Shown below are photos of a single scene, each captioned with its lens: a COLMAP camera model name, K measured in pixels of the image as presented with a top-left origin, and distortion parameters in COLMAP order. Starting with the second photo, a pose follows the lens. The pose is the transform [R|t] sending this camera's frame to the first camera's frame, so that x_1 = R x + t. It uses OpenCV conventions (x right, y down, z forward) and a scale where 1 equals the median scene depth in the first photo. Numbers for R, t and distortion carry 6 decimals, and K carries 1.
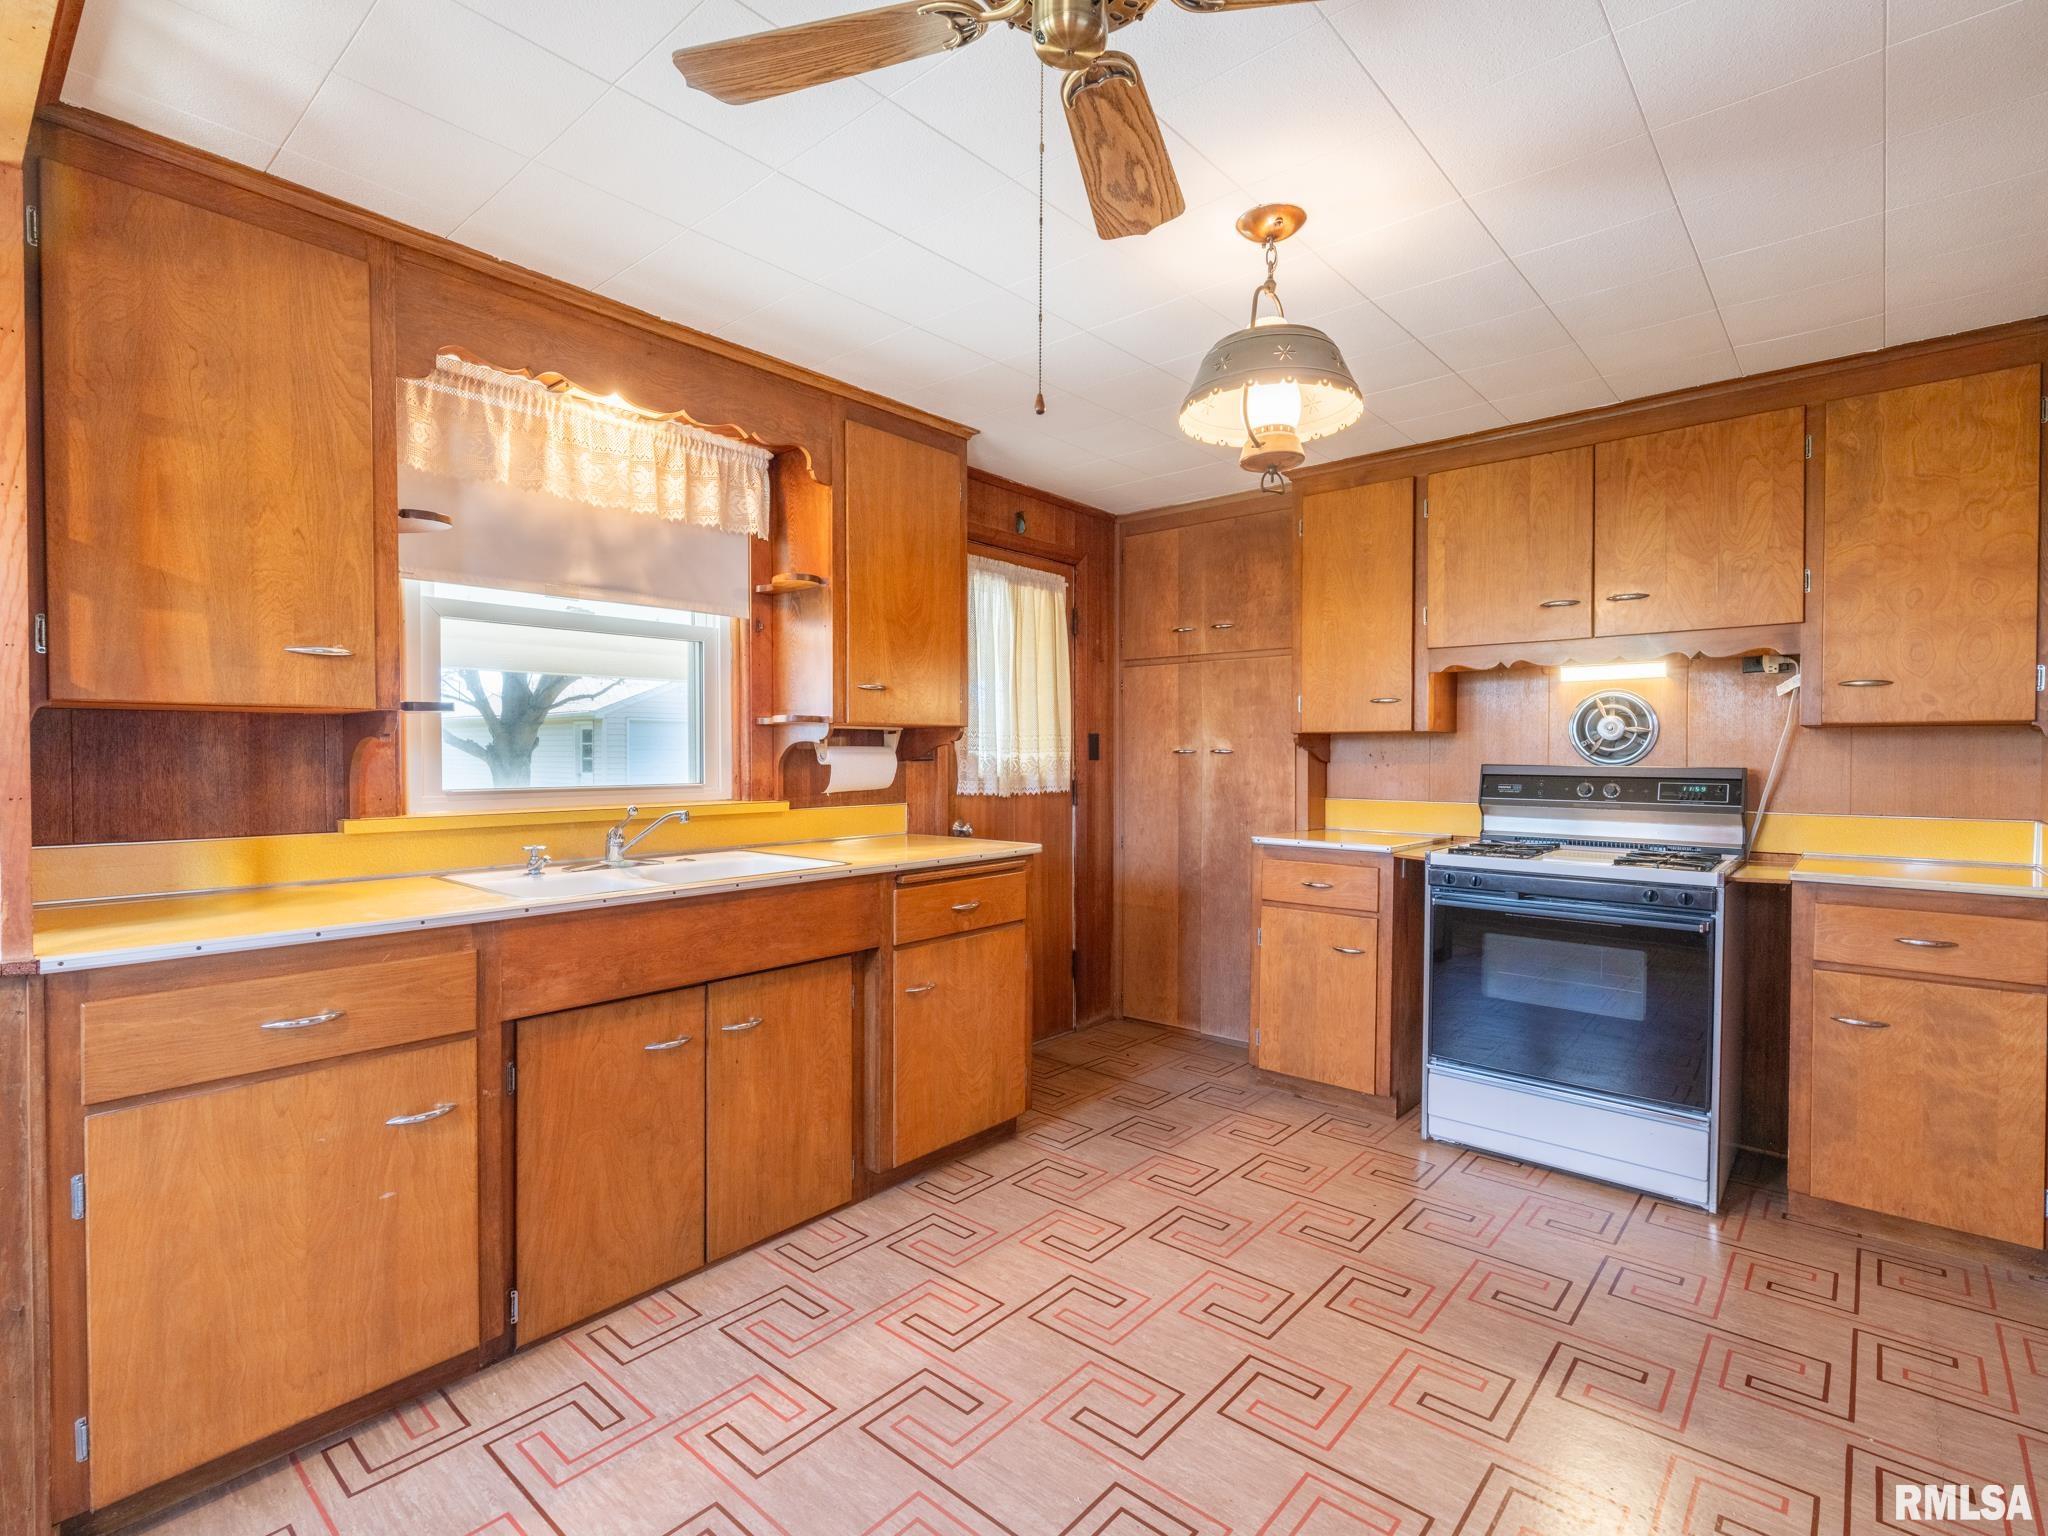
lens RADIAL K [[983.2, 0, 1028.9], [0, 983.2, 767.5], [0, 0, 1]] dist [-0.004180, 0.000522]
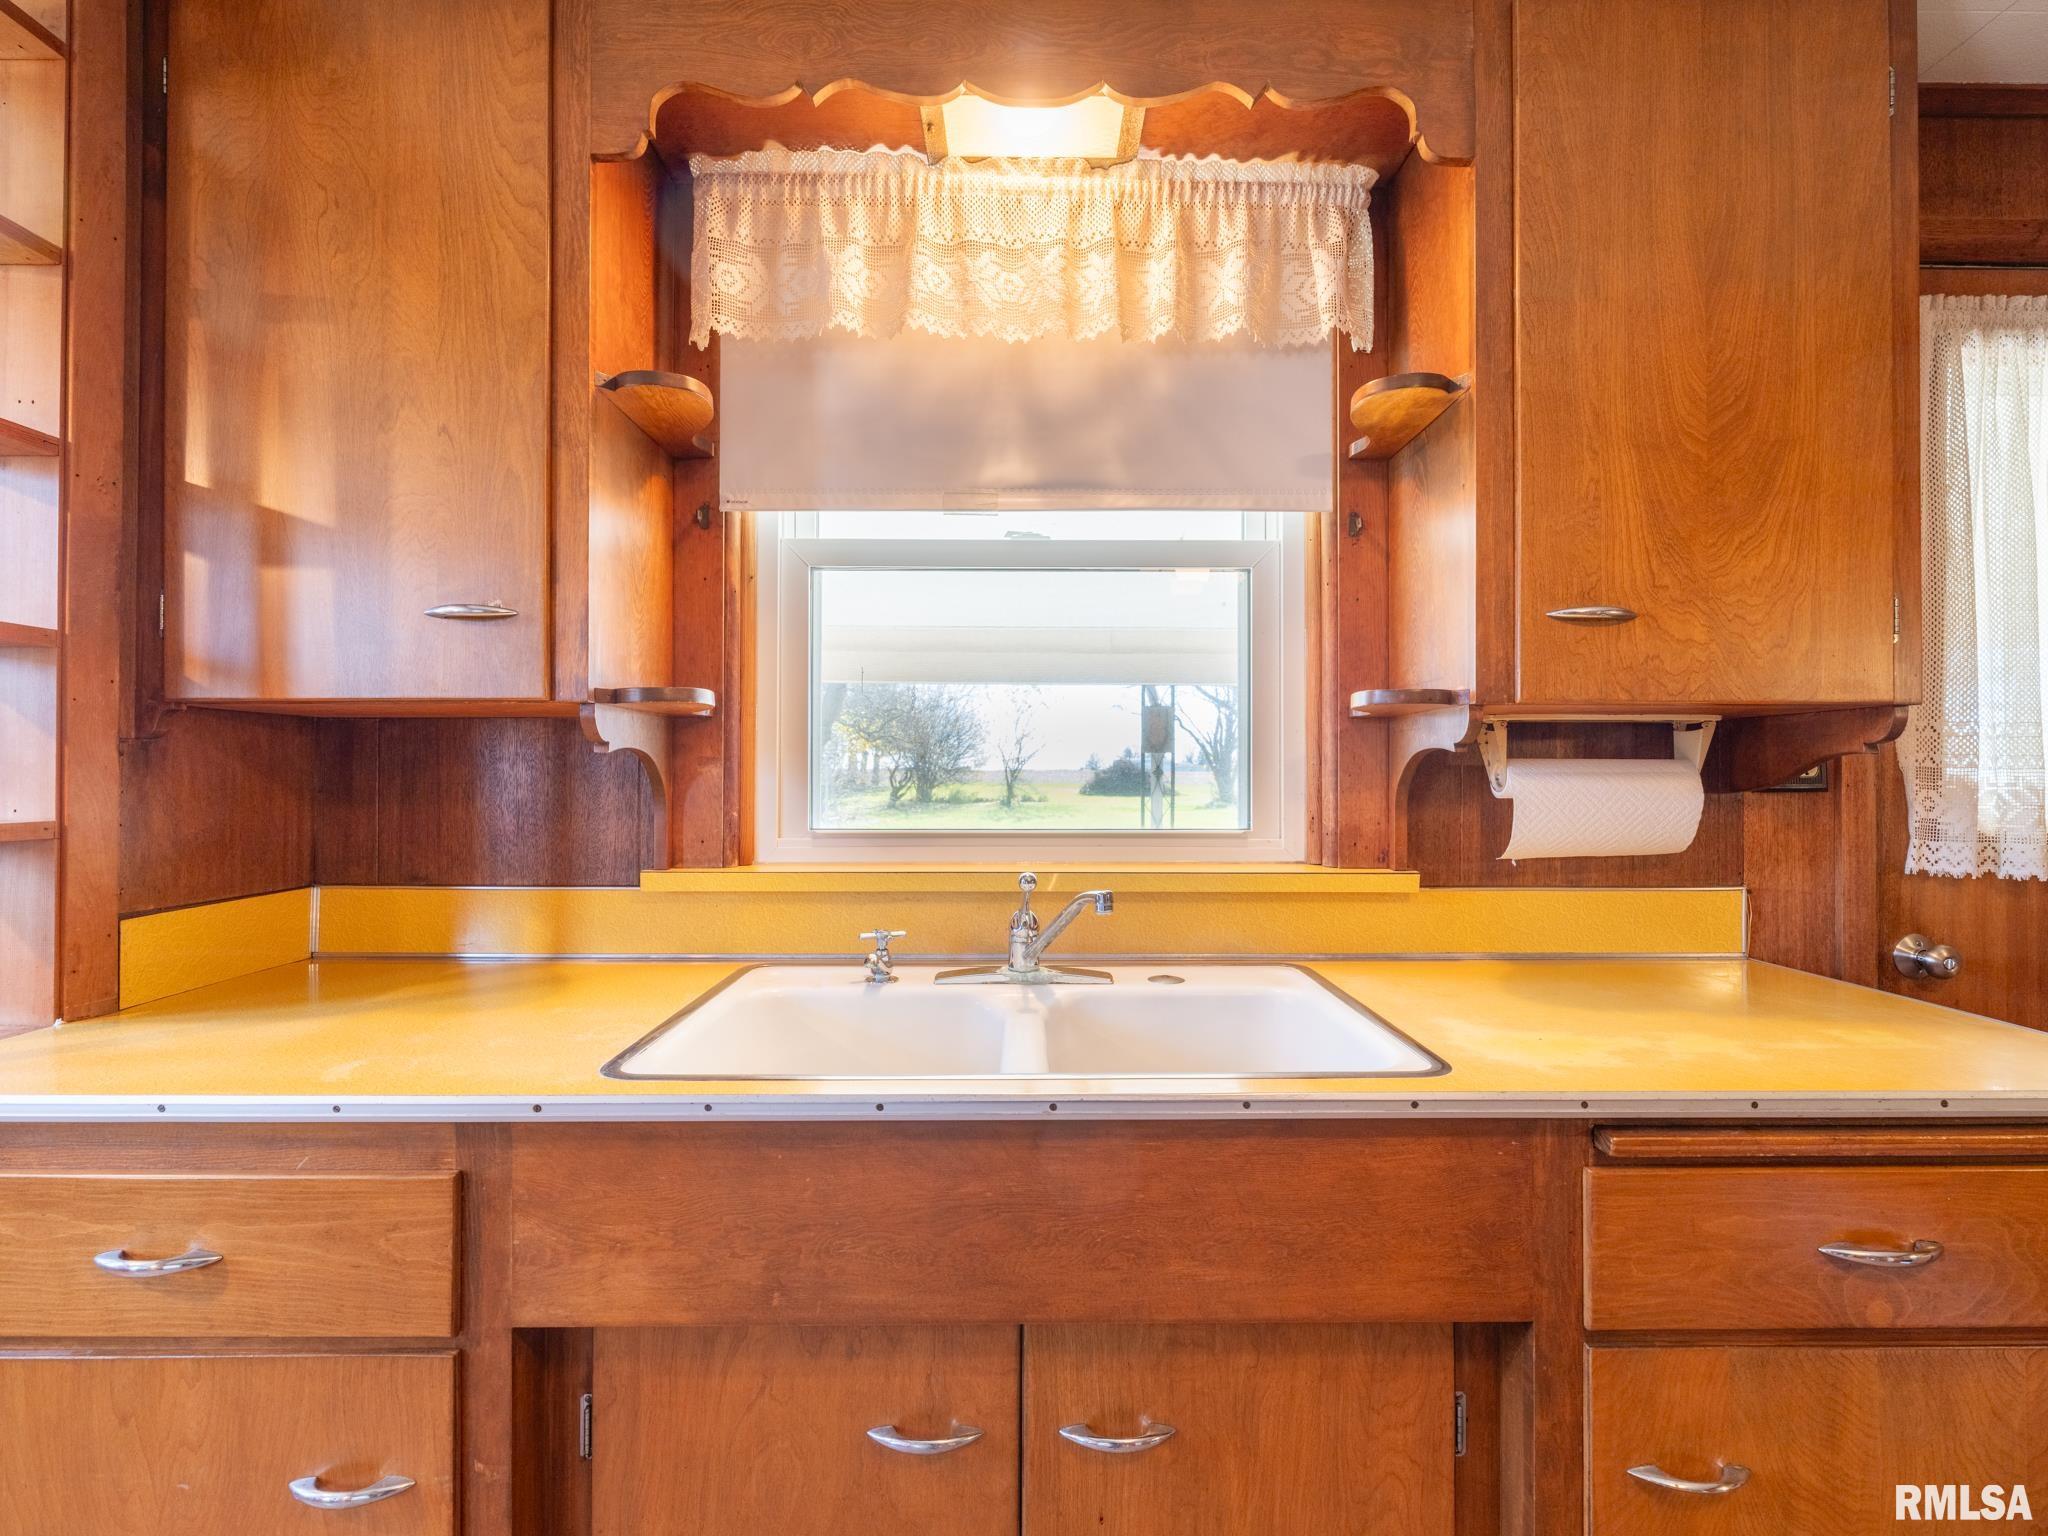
lens RADIAL K [[979.8, 0, 1028.8], [0, 979.8, 767.7], [0, 0, 1]] dist [-0.001109, 0.000648]
pose [[0.655047, -0.005067, -0.755571, -0.003574], [-0.012100, 0.999779, -0.017195, -0.007636], [0.755491, 0.020406, 0.654841, 0.579427]]
